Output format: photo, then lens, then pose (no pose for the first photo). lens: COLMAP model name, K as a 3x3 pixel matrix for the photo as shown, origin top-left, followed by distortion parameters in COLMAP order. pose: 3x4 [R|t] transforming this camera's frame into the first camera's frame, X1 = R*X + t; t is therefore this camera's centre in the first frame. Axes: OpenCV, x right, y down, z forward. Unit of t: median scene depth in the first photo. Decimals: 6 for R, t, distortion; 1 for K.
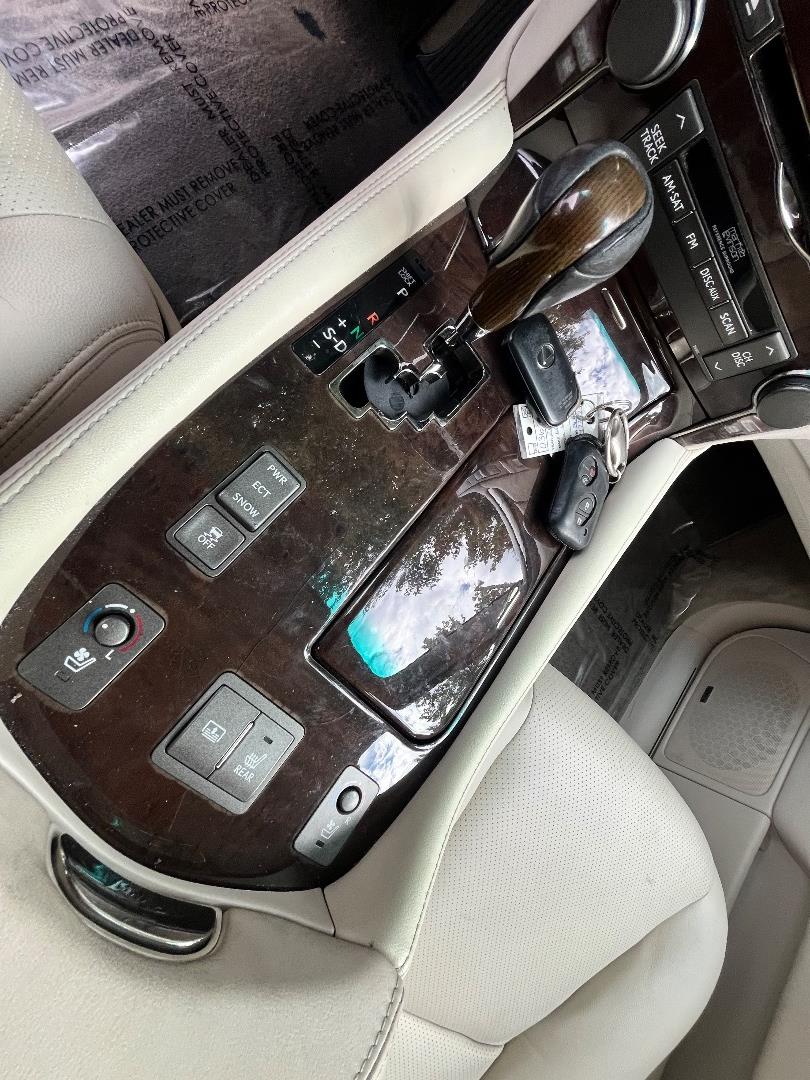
lens RADIAL K [[437.4, 0, 403.9], [0, 437.4, 538.5], [0, 0, 1]] dist [-0.005400, 0.001594]
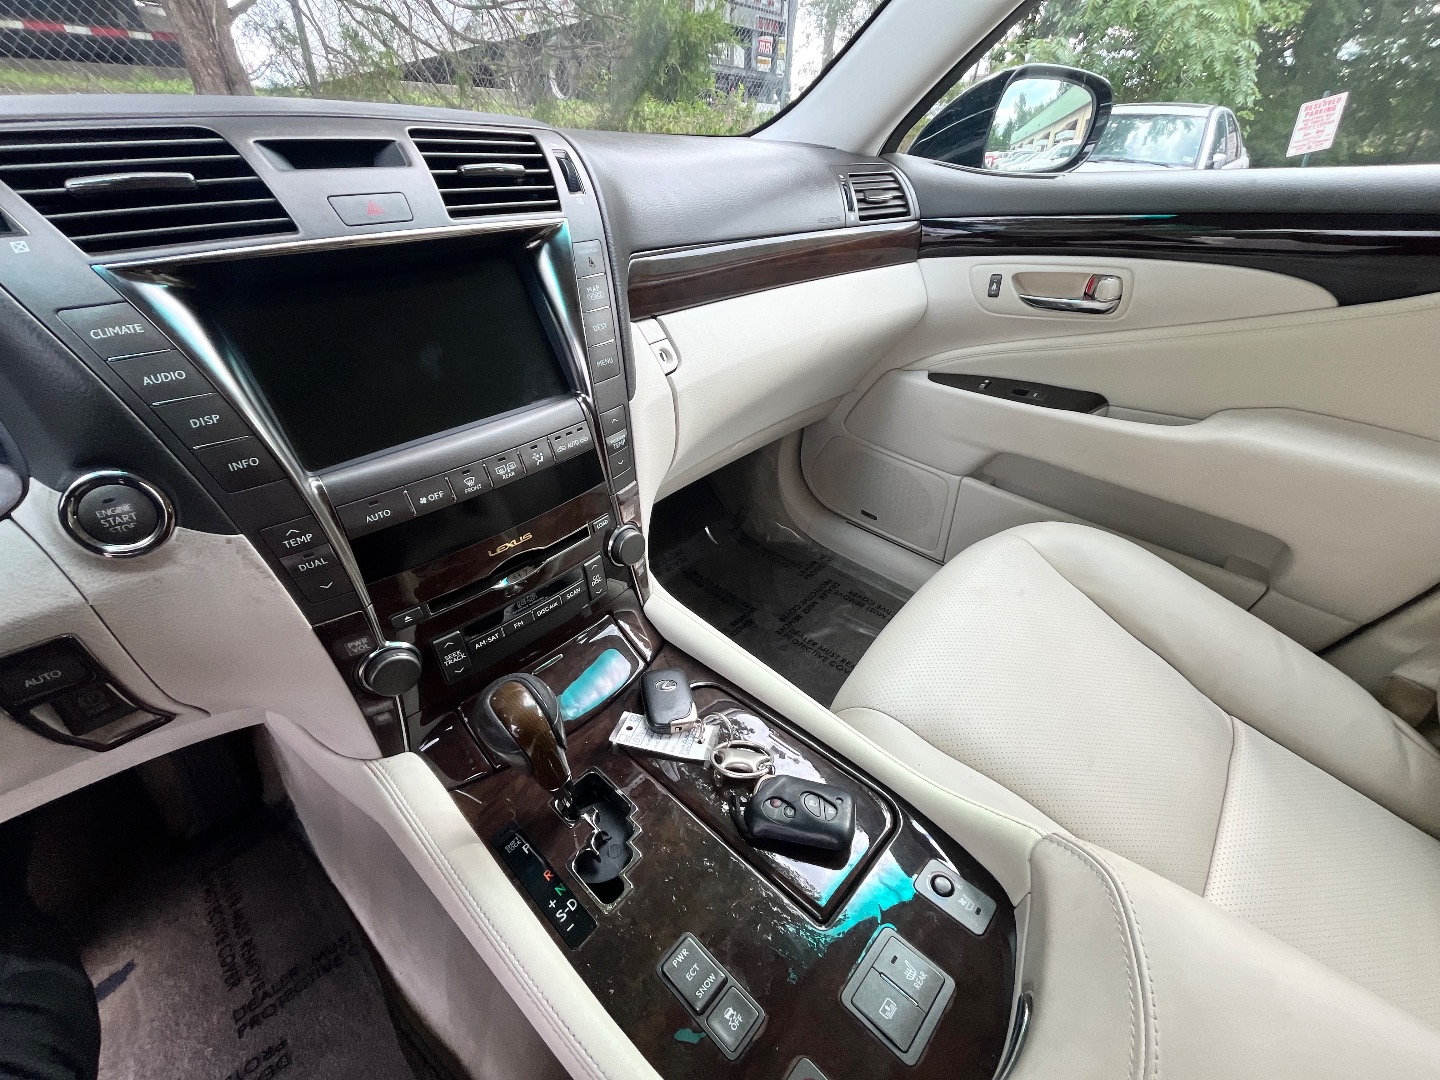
lens RADIAL K [[583.1, 0, 719.4], [0, 583.1, 540.1], [0, 0, 1]] dist [-0.005400, 0.001594]
pose [[-0.023206, -0.888071, 0.459120, 0.001605], [0.999536, -0.029683, -0.006895, 0.008609], [0.019751, 0.458747, 0.888348, -0.829901]]
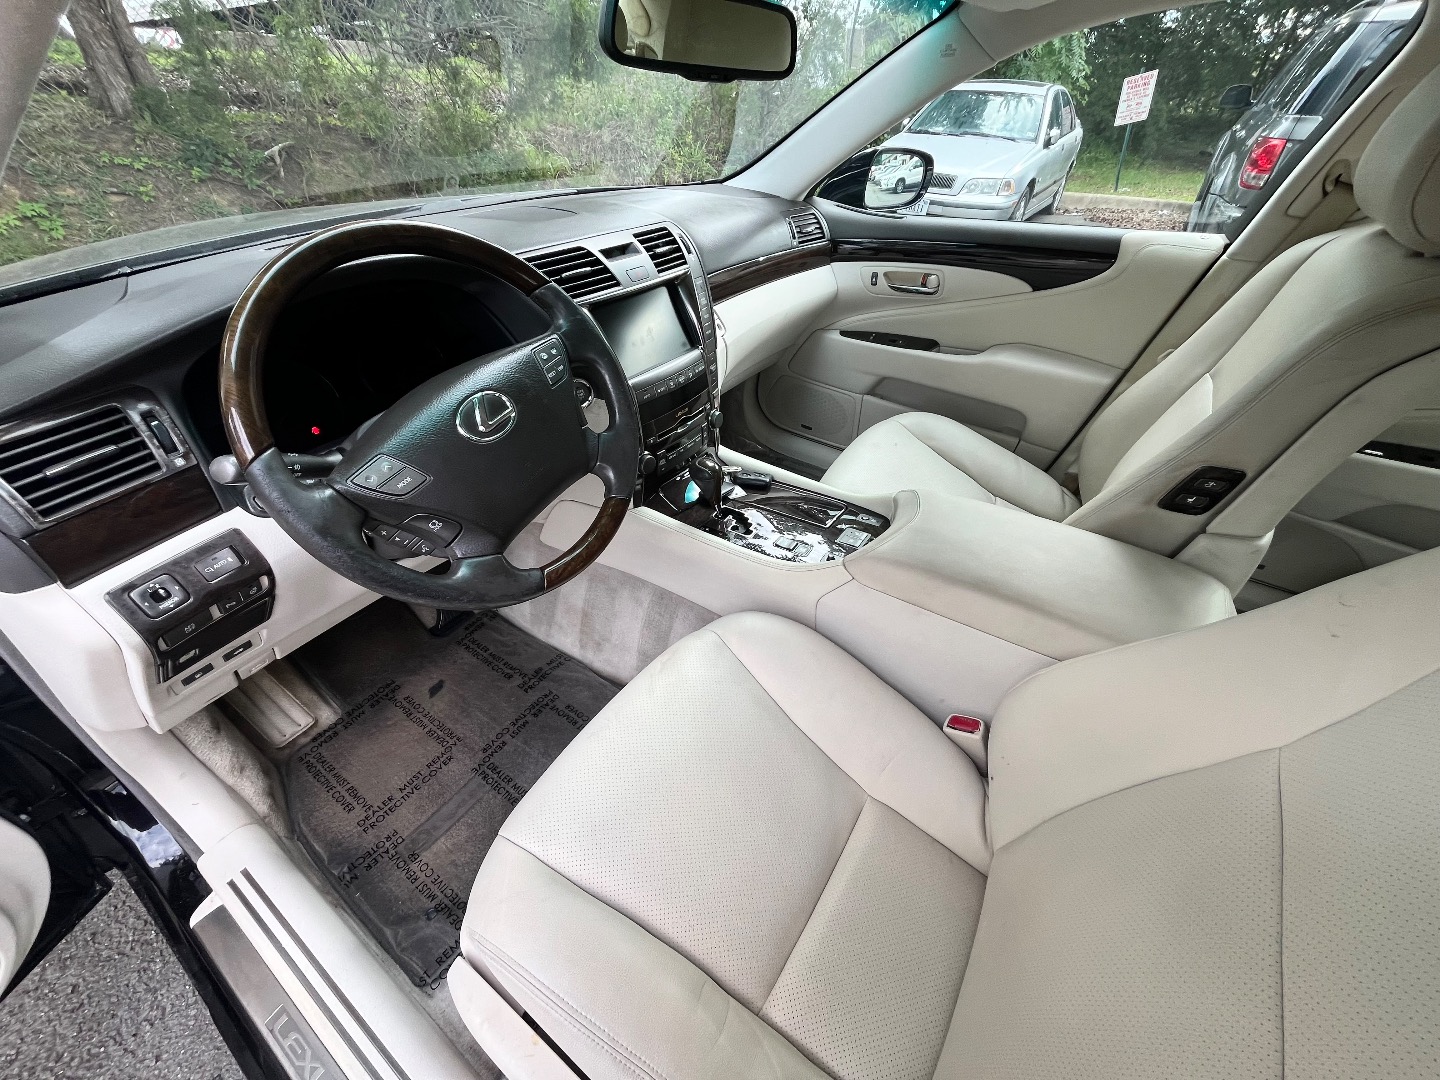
lens RADIAL K [[583.1, 0, 710.8], [0, 583.1, 544.4], [0, 0, 1]] dist [-0.005400, 0.001594]
pose [[-0.154321, -0.907734, 0.390133, -1.713267], [0.985704, -0.114426, 0.123667, -1.077069], [-0.067615, 0.403640, 0.912416, -2.716644]]
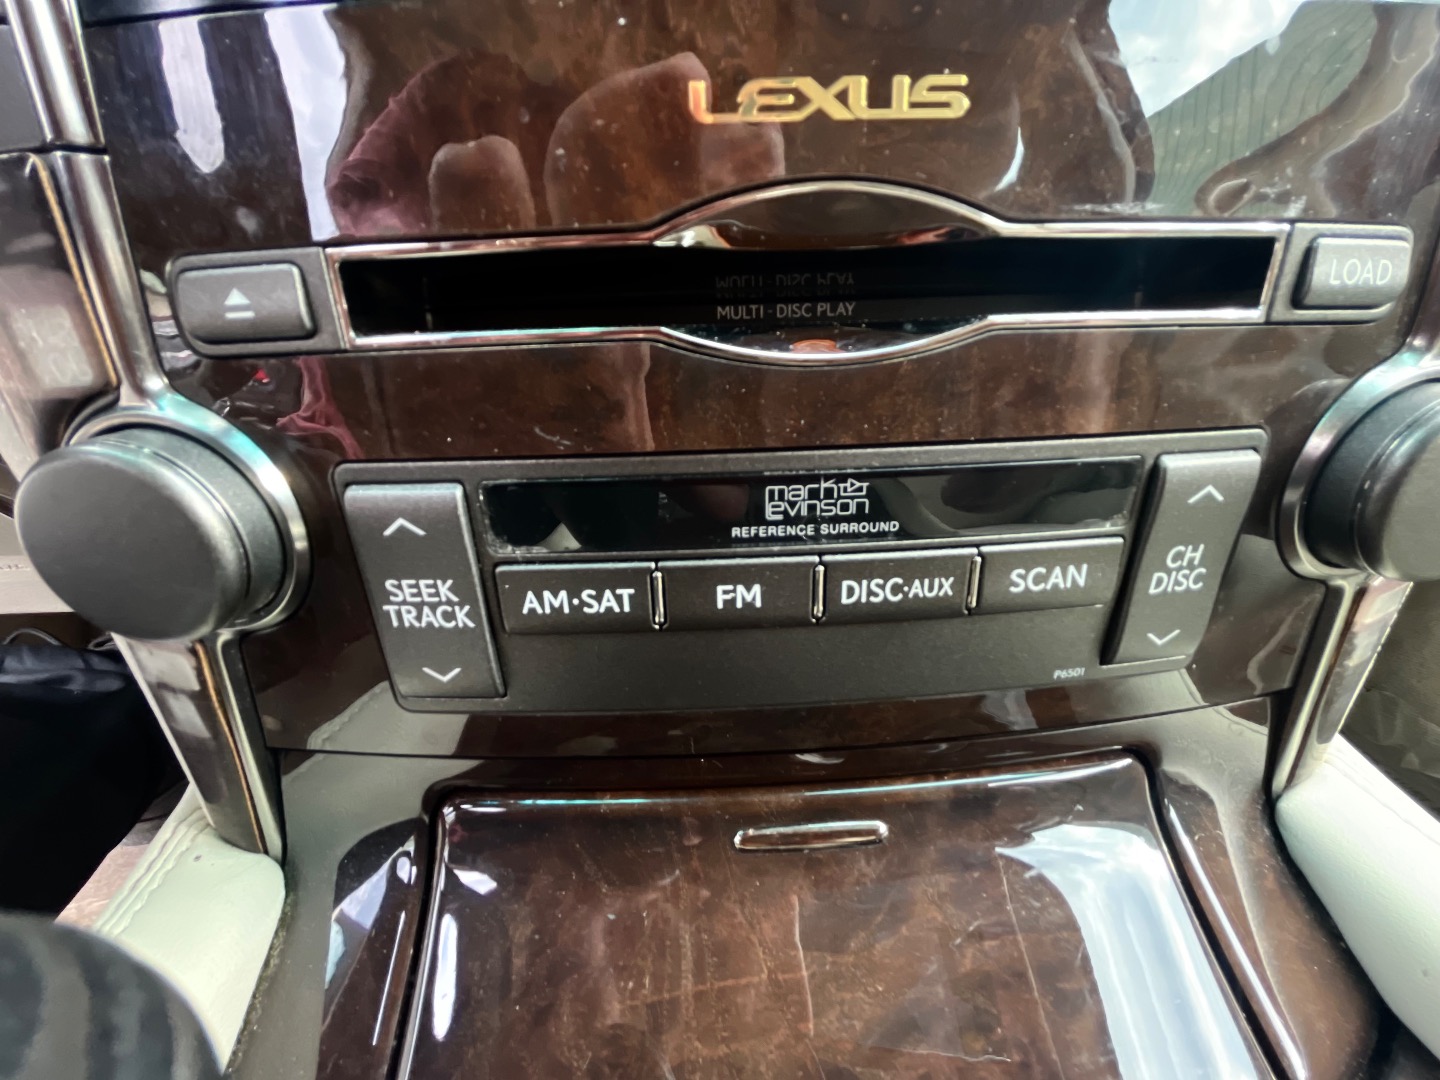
lens RADIAL K [[583.1, 0, 717.5], [0, 583.1, 543.1], [0, 0, 1]] dist [-0.005400, 0.001594]
pose [[0.574377, -0.717085, 0.394816, 0.512644], [0.740297, 0.249190, -0.624391, -0.445234], [0.349358, 0.650917, 0.673985, 0.689727]]
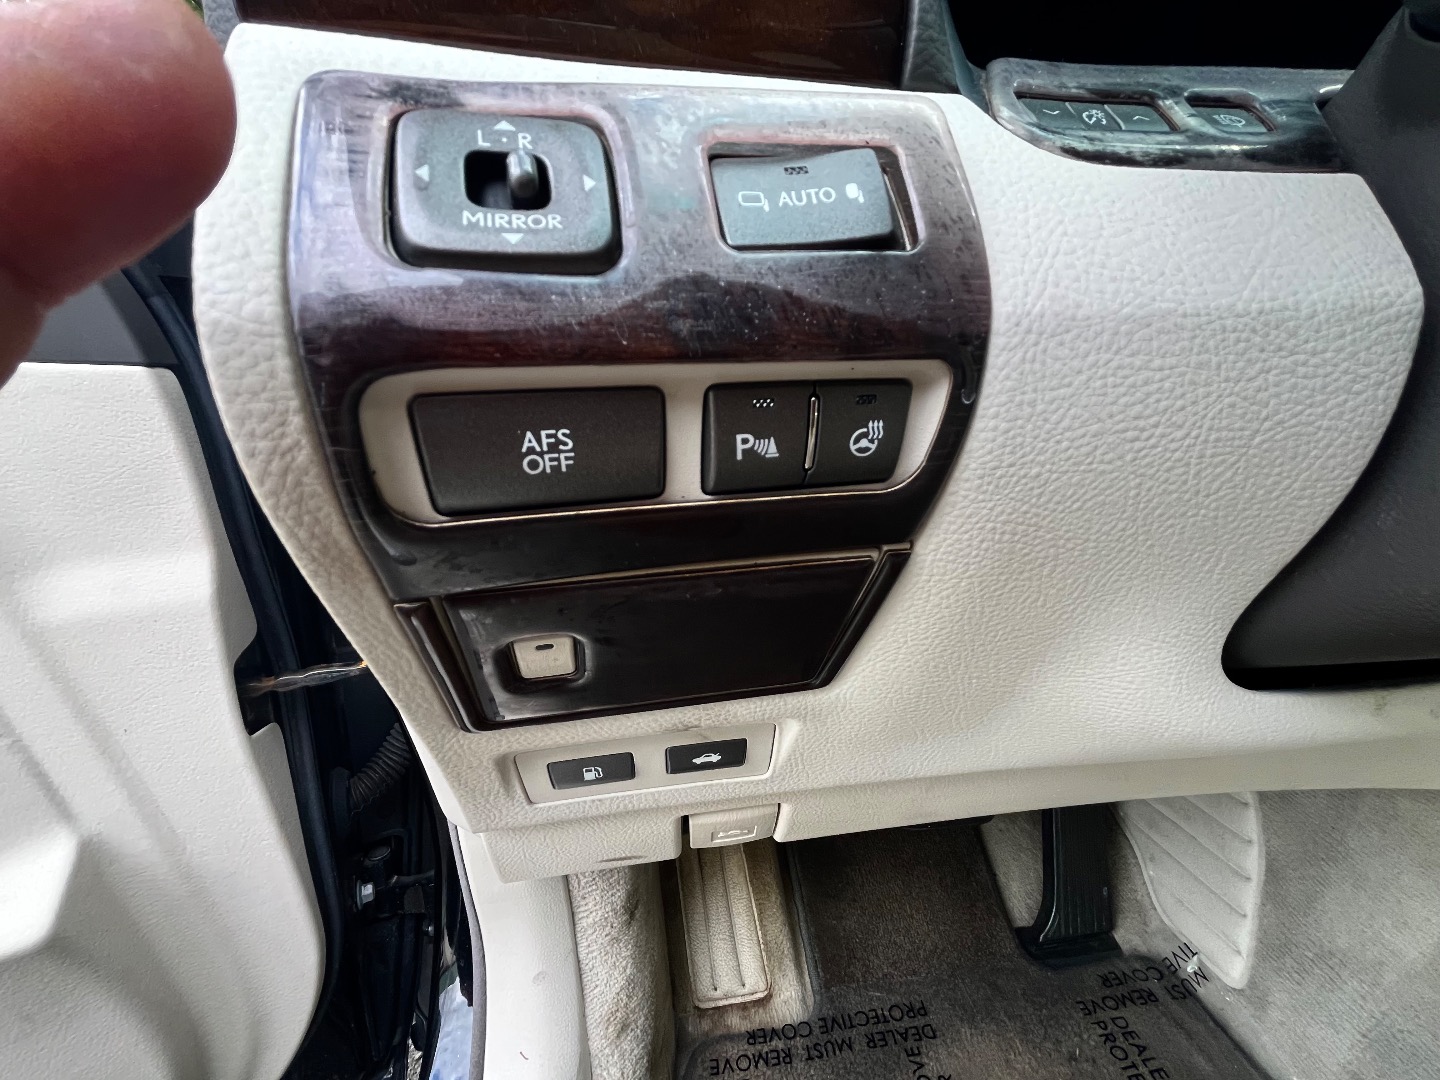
lens RADIAL K [[583.1, 0, 710.6], [0, 583.1, 545.1], [0, 0, 1]] dist [-0.005400, 0.001594]
pose [[0.535030, -0.631632, 0.561057, -0.996653], [0.757840, 0.065306, -0.649163, -2.537092], [0.373392, 0.772513, 0.513617, -0.401656]]
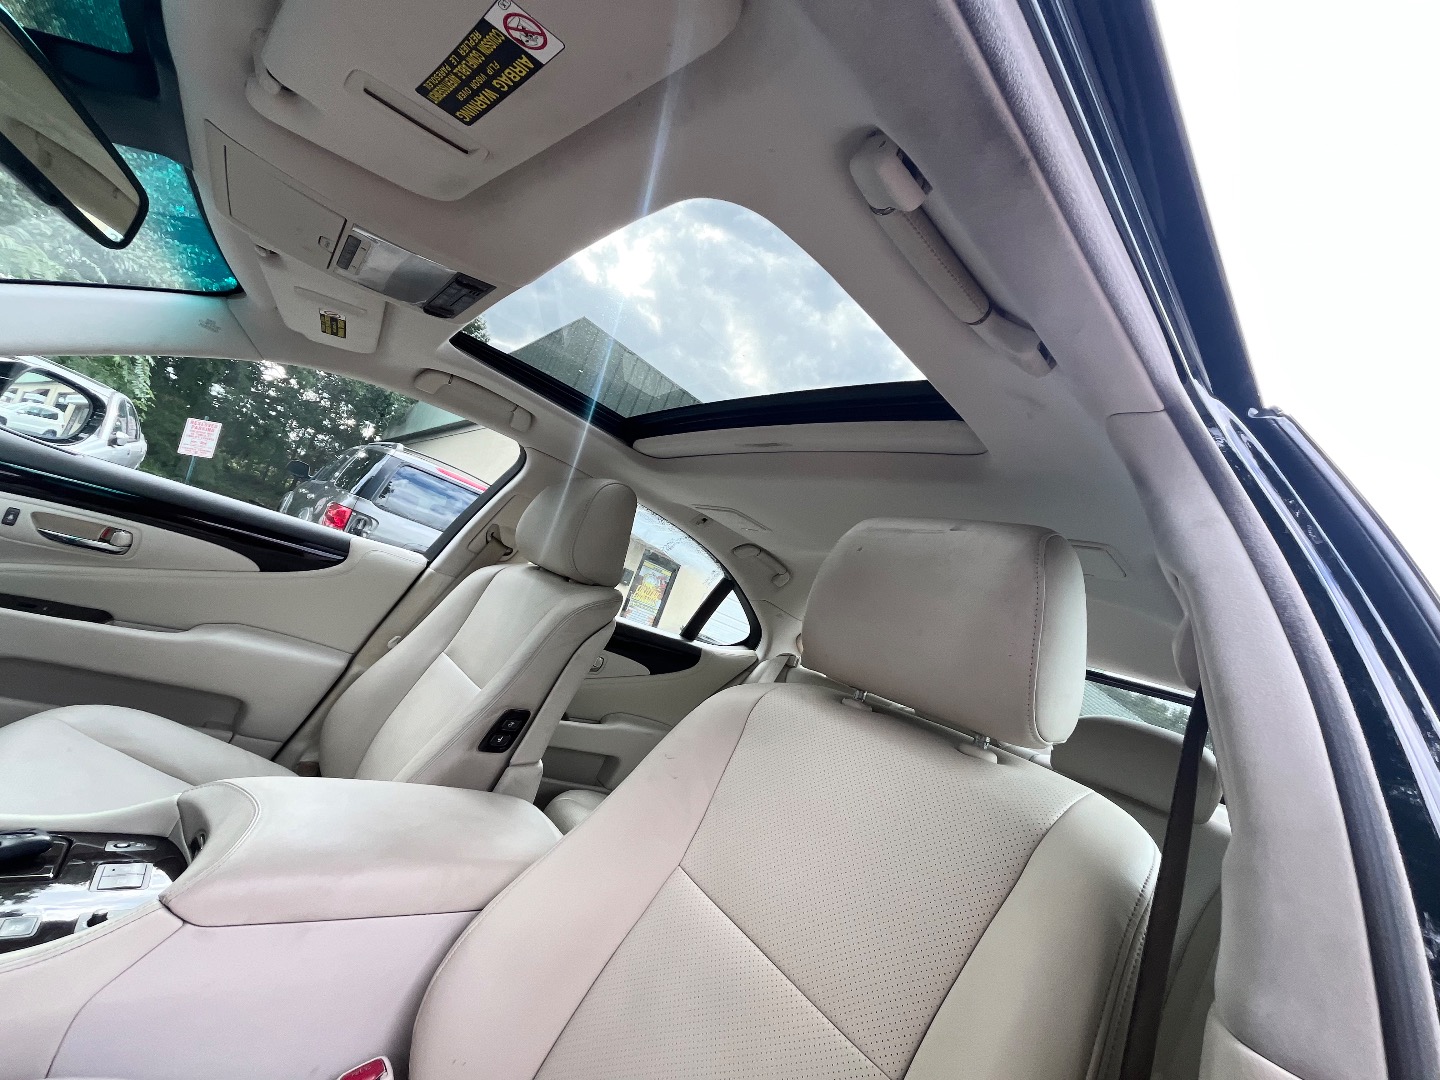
lens RADIAL K [[583.1, 0, 719.2], [0, 583.1, 540.3], [0, 0, 1]] dist [-0.005400, 0.001594]
pose [[-0.663290, -0.727951, 0.173589, -1.346035], [0.075242, 0.165914, 0.983266, -2.043145], [-0.744570, 0.665252, -0.055276, -1.876451]]
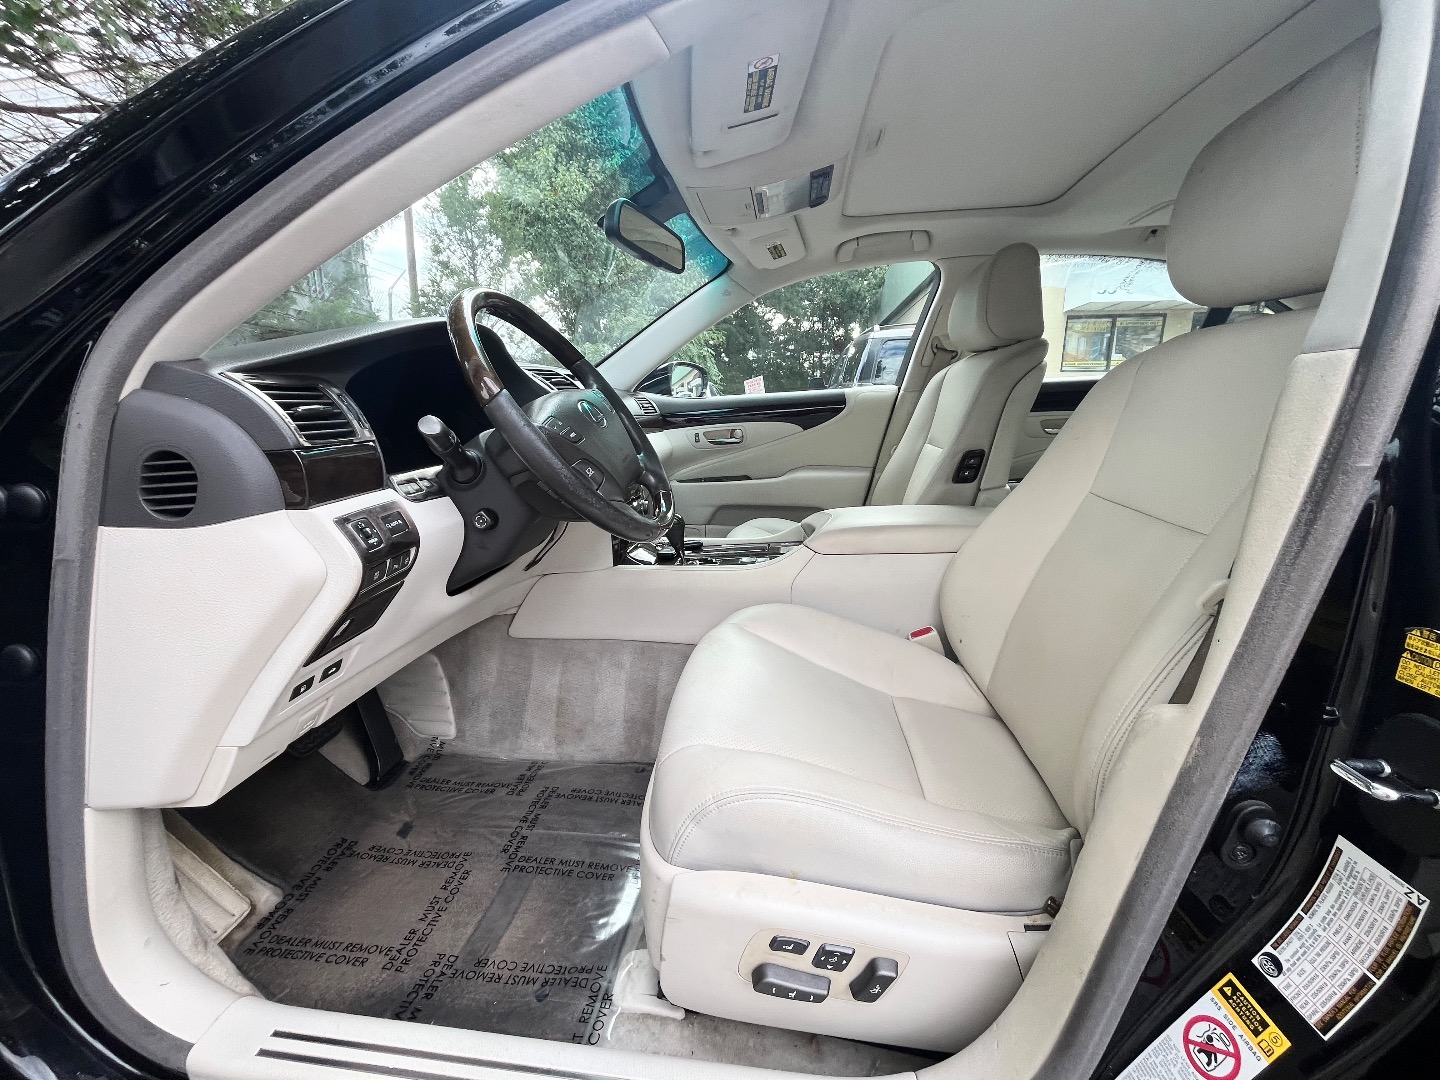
lens RADIAL K [[583.1, 0, 714.3], [0, 583.1, 542.1], [0, 0, 1]] dist [-0.005400, 0.001594]
pose [[-0.544871, -0.615445, 0.569511, -2.850591], [0.798558, -0.173686, 0.576314, -3.162106], [-0.255773, 0.768805, 0.586105, -2.178954]]
